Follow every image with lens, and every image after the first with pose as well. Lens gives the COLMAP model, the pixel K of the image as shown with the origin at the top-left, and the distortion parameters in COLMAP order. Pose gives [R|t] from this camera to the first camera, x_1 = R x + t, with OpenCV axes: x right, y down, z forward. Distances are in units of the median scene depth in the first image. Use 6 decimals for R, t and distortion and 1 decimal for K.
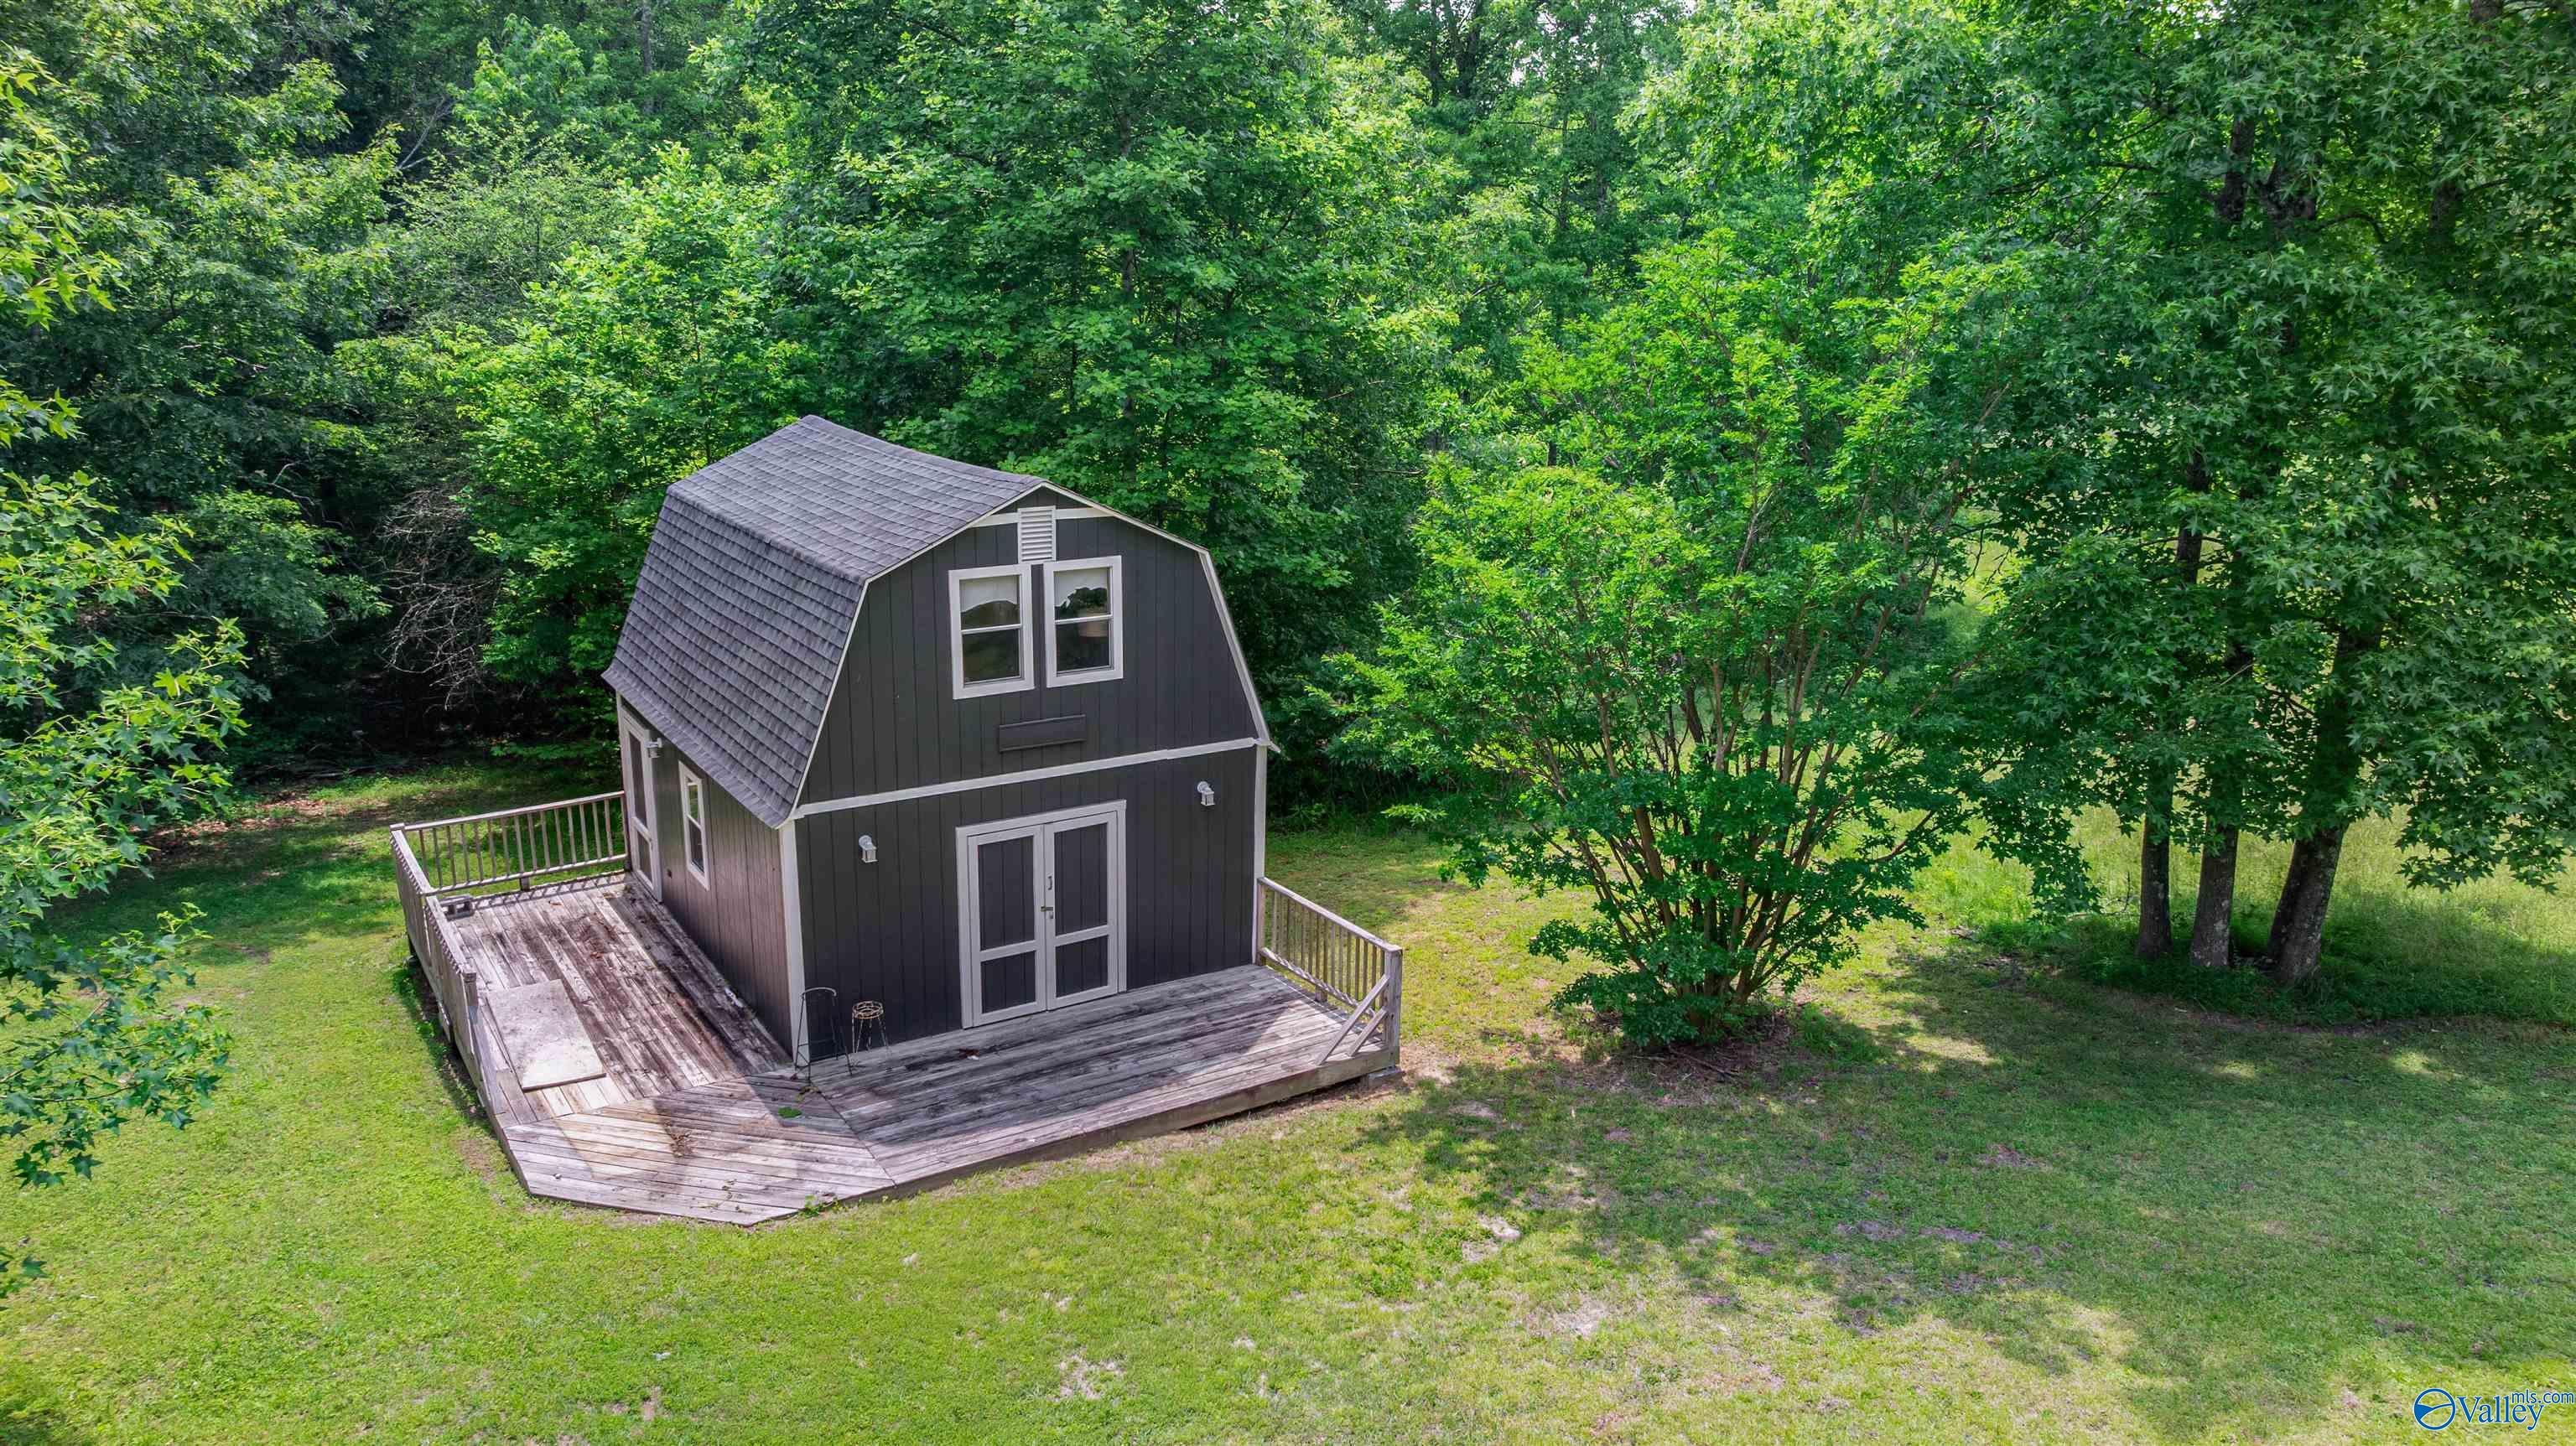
lens RADIAL K [[1839.9, 0, 1300.0], [0, 1839.9, 727.6], [0, 0, 1]] dist [-0.007848, -0.029068]
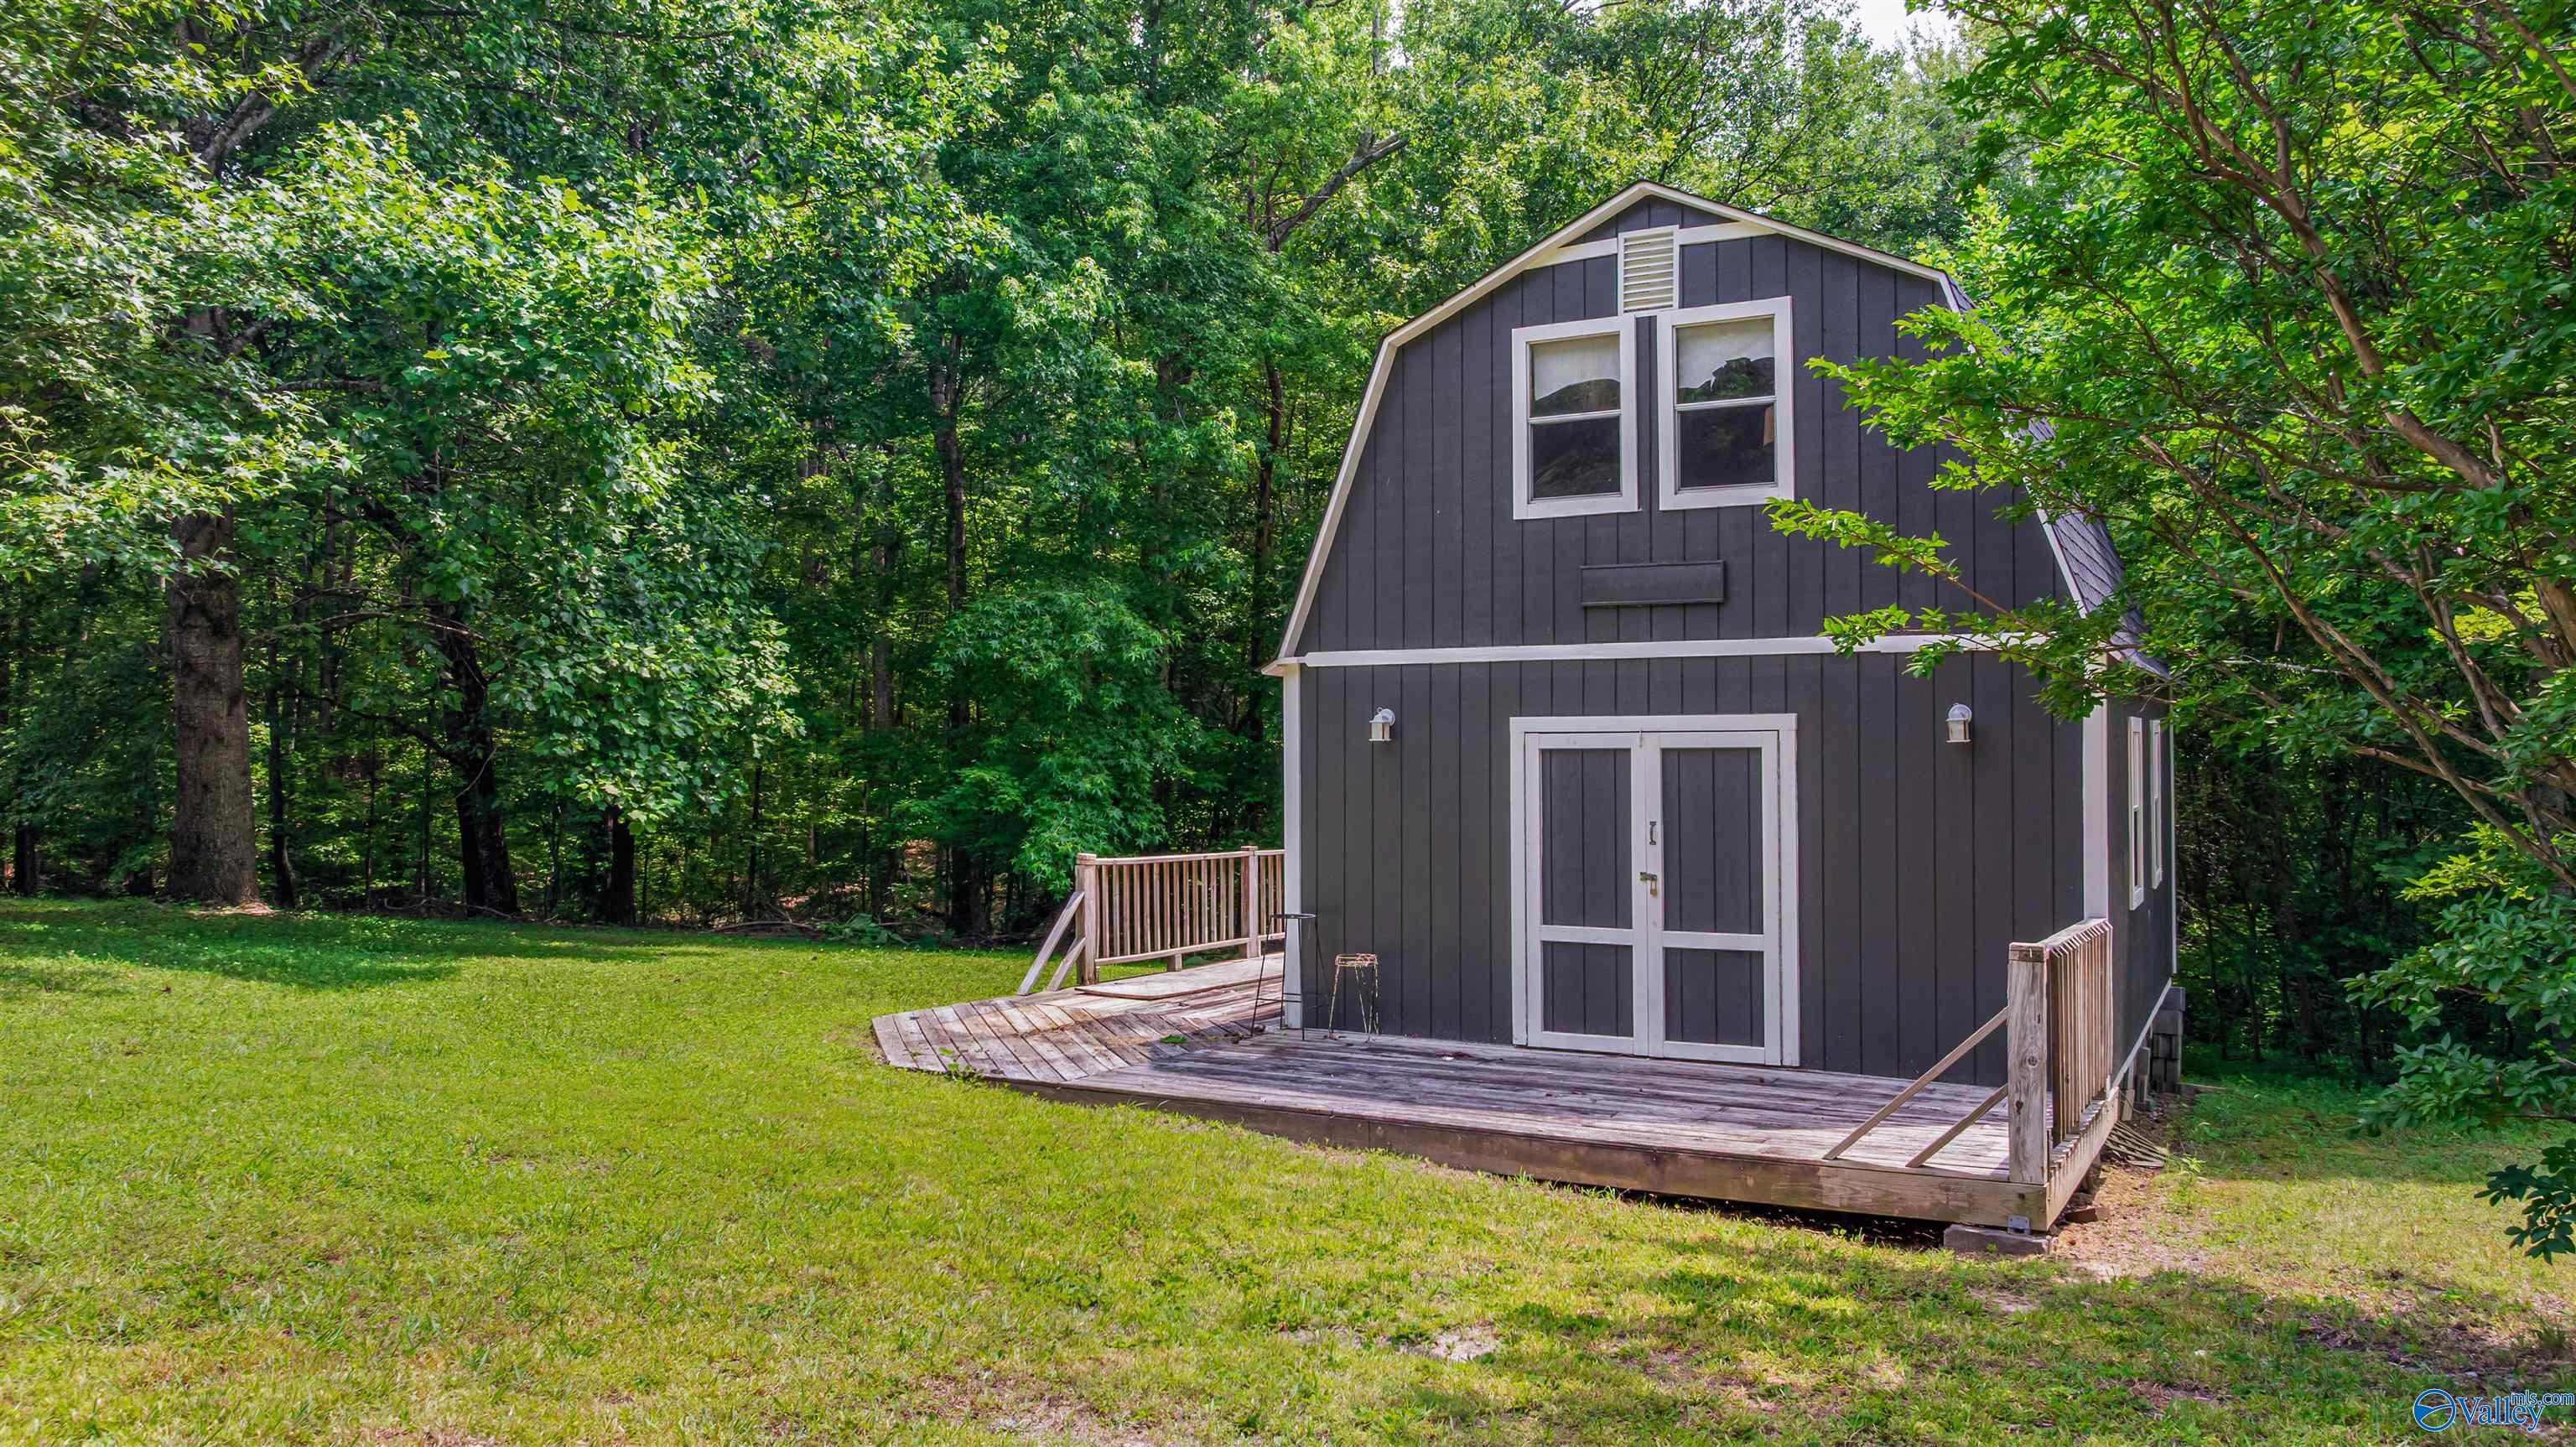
lens RADIAL K [[1840.0, 0, 1300.0], [0, 1840.0, 728.1], [0, 0, 1]] dist [-0.007848, -0.029068]
pose [[0.467760, -0.034386, -0.883186, 0.366002], [-0.226997, 0.961052, -0.157642, 0.180198], [0.854209, 0.274219, 0.441737, 0.635415]]
